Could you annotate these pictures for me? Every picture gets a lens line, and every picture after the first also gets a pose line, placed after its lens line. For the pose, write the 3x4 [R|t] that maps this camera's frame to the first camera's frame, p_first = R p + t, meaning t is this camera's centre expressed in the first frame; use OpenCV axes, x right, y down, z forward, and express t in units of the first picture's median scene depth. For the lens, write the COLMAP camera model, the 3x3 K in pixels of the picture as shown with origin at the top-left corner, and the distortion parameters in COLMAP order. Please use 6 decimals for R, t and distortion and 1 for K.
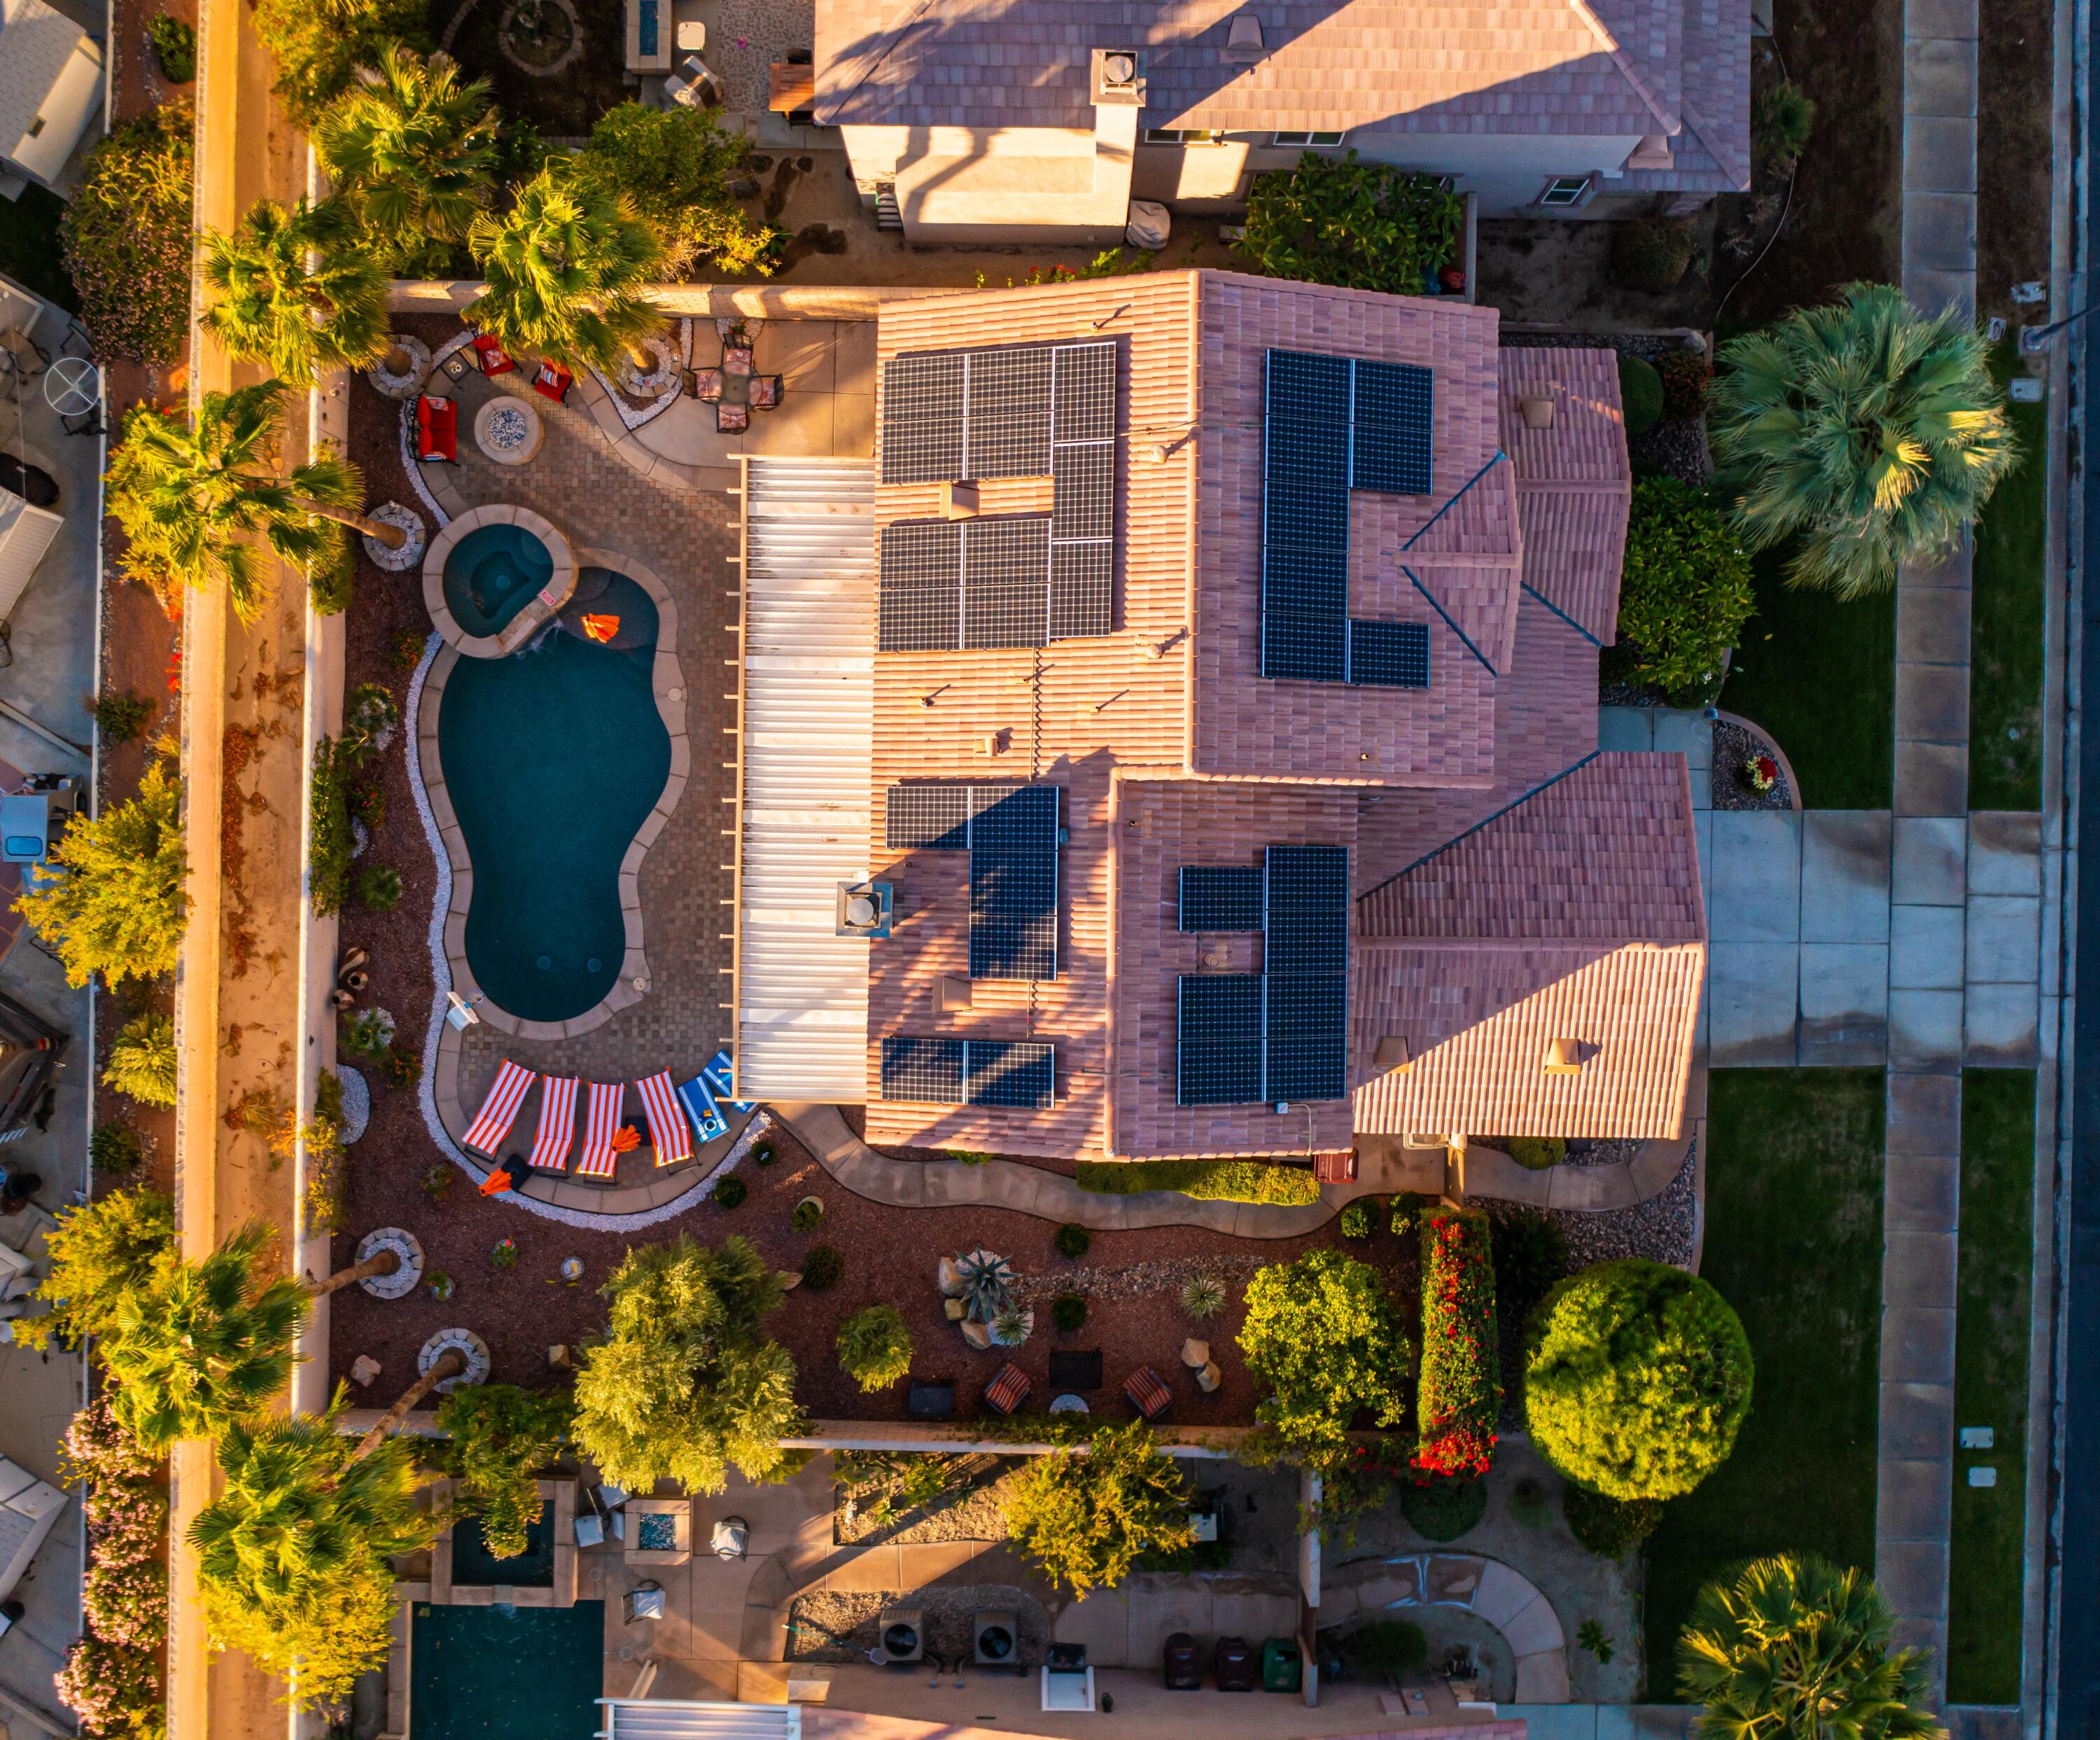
lens RADIAL K [[2117.6, 0, 1032.2], [0, 2117.6, 857.4], [0, 0, 1]] dist [-0.036671, 0.000000]
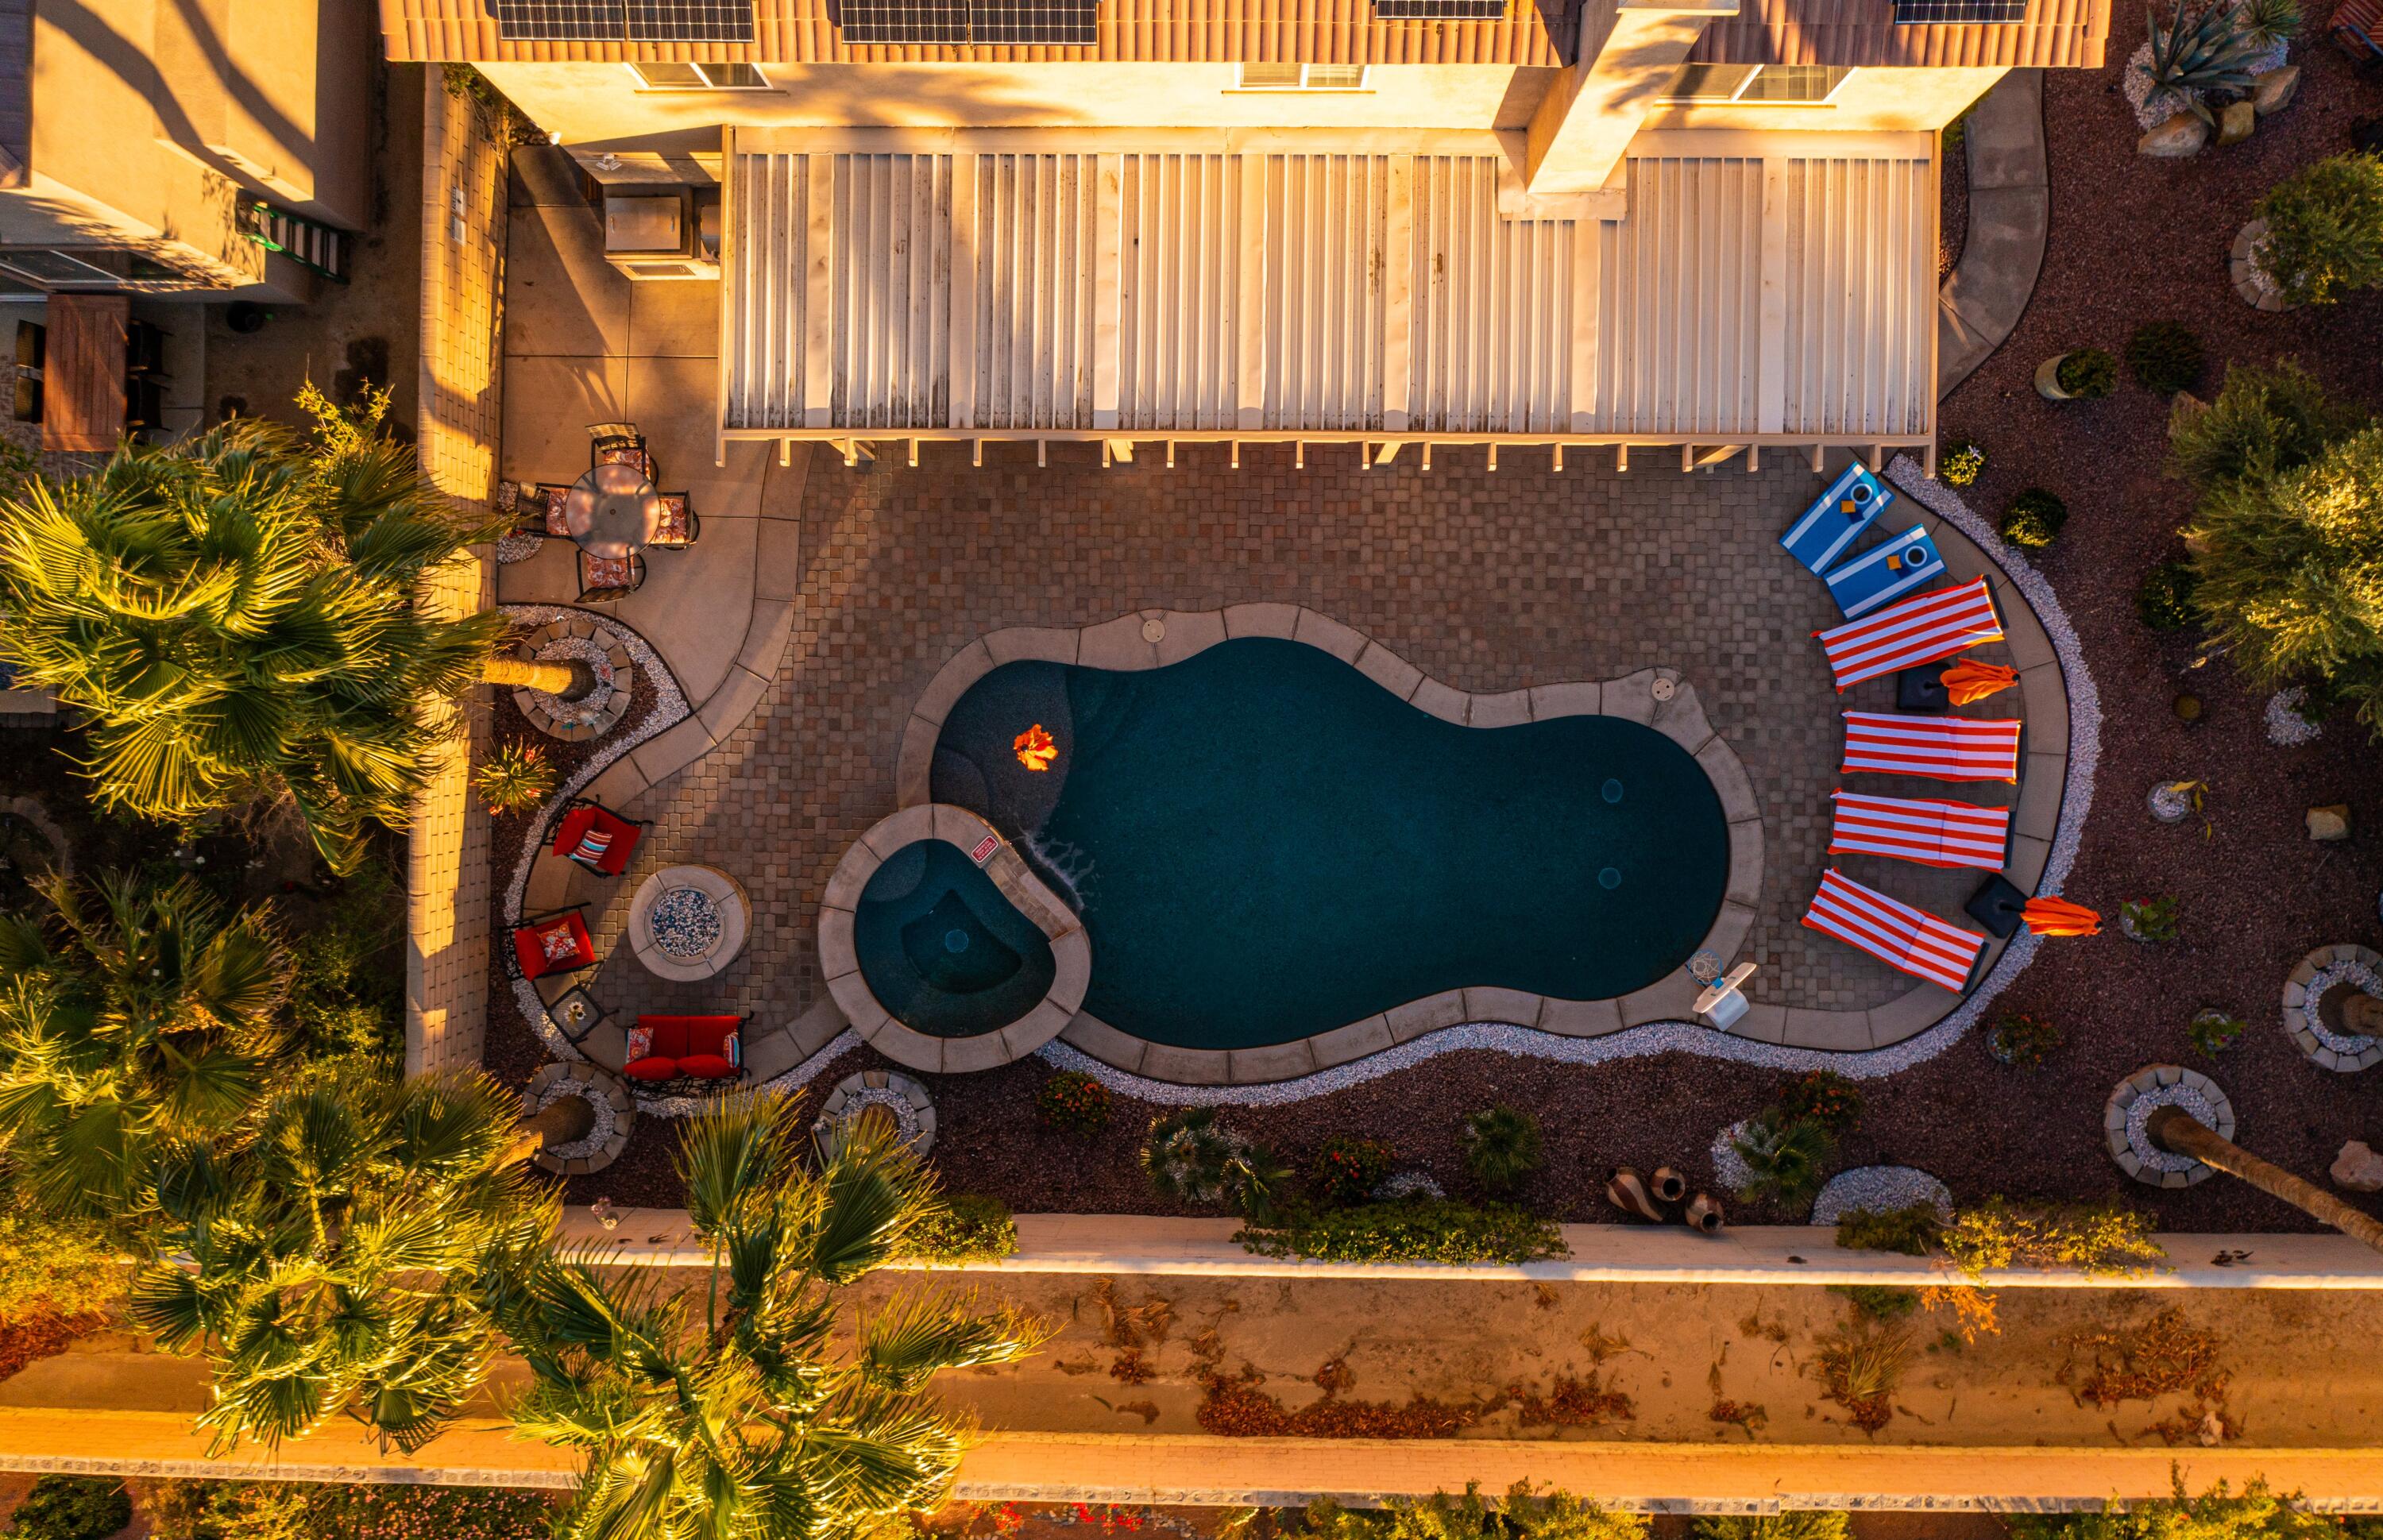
lens RADIAL K [[1928.2, 0, 1187.8], [0, 1928.2, 726.2], [0, 0, 1]] dist [-0.032980, 0.007180]
pose [[-0.004580, -0.999865, 0.015787, -0.204765], [0.999904, -0.004785, -0.013015, -0.061548], [0.013089, 0.015726, 0.999791, 0.485052]]
